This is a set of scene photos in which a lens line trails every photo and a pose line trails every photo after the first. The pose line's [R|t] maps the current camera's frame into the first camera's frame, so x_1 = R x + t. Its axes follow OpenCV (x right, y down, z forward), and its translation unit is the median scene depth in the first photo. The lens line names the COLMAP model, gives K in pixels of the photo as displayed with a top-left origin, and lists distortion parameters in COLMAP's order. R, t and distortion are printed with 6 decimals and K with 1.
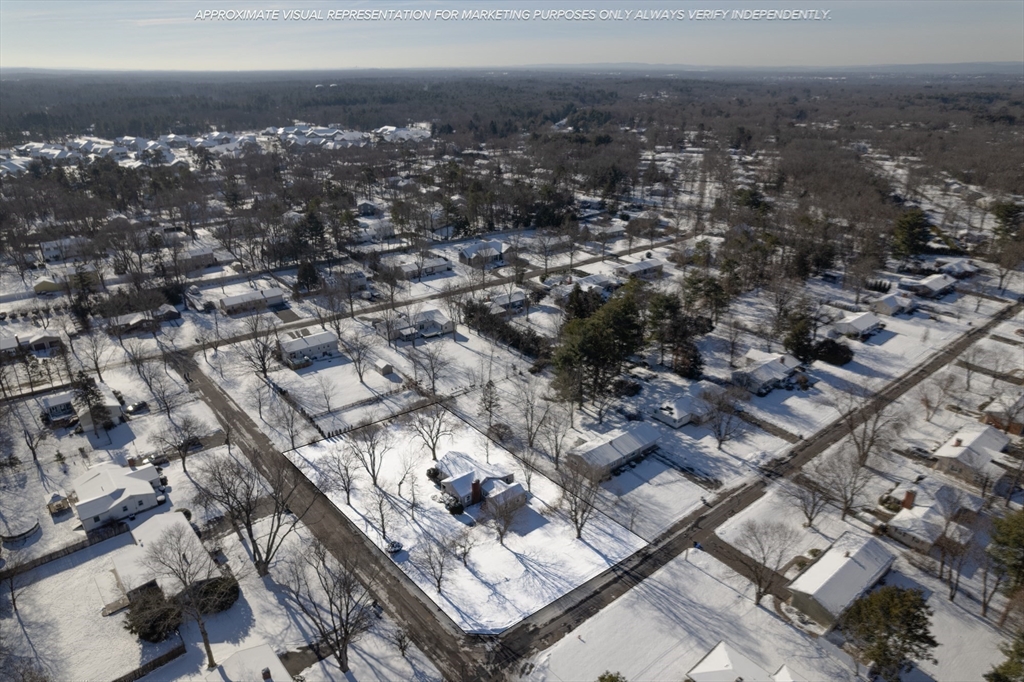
lens RADIAL K [[652.0, 0, 511.0], [0, 652.0, 345.2], [0, 0, 1]] dist [-0.018122, 0.005602]
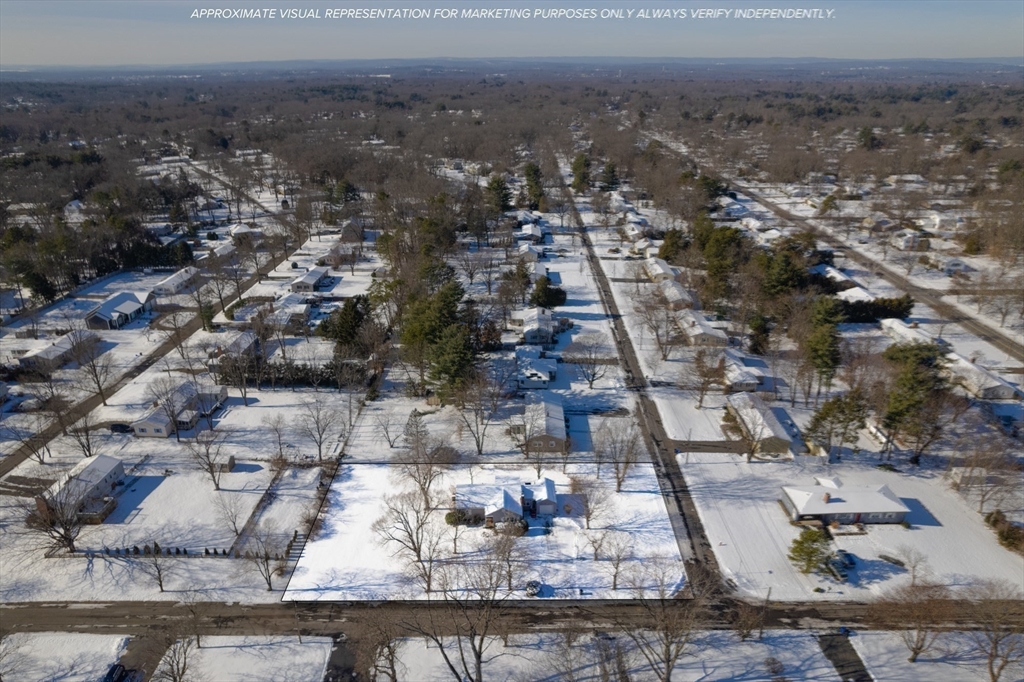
lens RADIAL K [[652.0, 0, 511.1], [0, 652.0, 336.8], [0, 0, 1]] dist [-0.018122, 0.005602]
pose [[0.650225, -0.302260, 0.697026, -0.474926], [0.308005, 0.943551, 0.121840, -0.098478], [-0.694507, 0.135464, 0.706618, 0.199401]]
